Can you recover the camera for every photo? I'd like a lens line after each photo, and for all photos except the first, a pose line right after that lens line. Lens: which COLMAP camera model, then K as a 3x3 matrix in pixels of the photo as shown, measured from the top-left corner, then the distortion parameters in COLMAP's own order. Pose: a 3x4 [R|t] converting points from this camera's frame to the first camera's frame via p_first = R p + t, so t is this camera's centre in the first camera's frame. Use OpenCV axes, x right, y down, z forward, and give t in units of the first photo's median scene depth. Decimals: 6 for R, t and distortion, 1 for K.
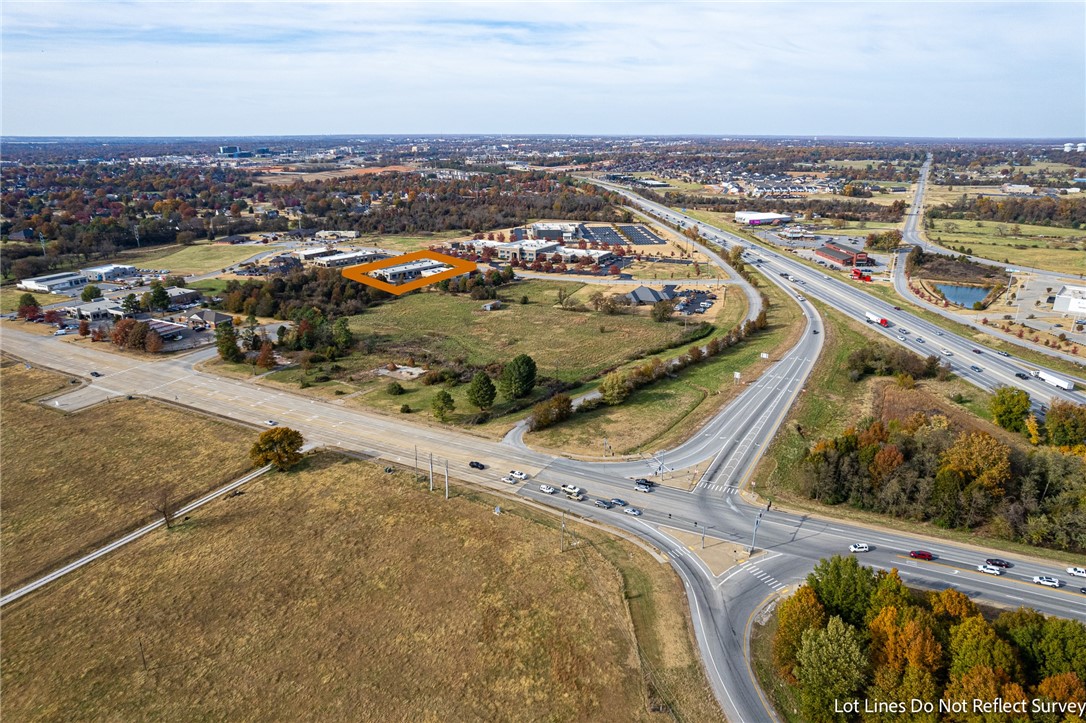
lens RADIAL K [[693.2, 0, 544.1], [0, 693.2, 356.6], [0, 0, 1]] dist [-0.076539, 0.069877]
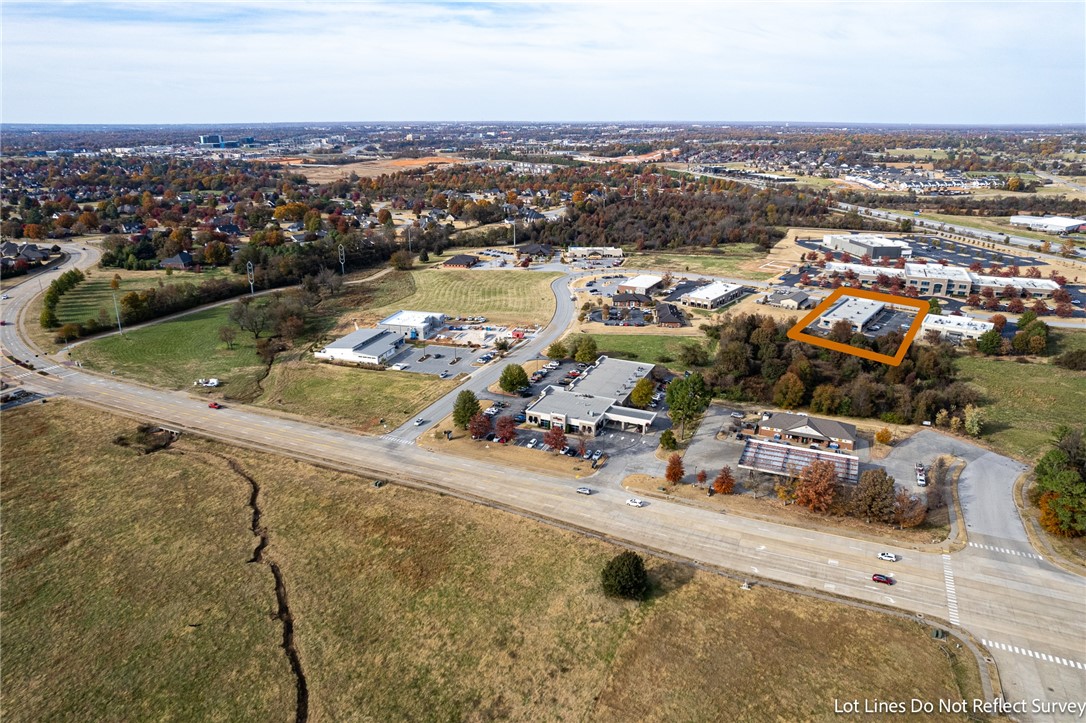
lens RADIAL K [[706.0, 0, 543.0], [0, 706.0, 361.5], [0, 0, 1]] dist [-0.080859, 0.077839]
pose [[0.996718, -0.027603, 0.076105, -0.159020], [0.026195, 0.999468, 0.019439, -0.027578], [-0.076601, -0.017382, 0.996910, 0.083599]]
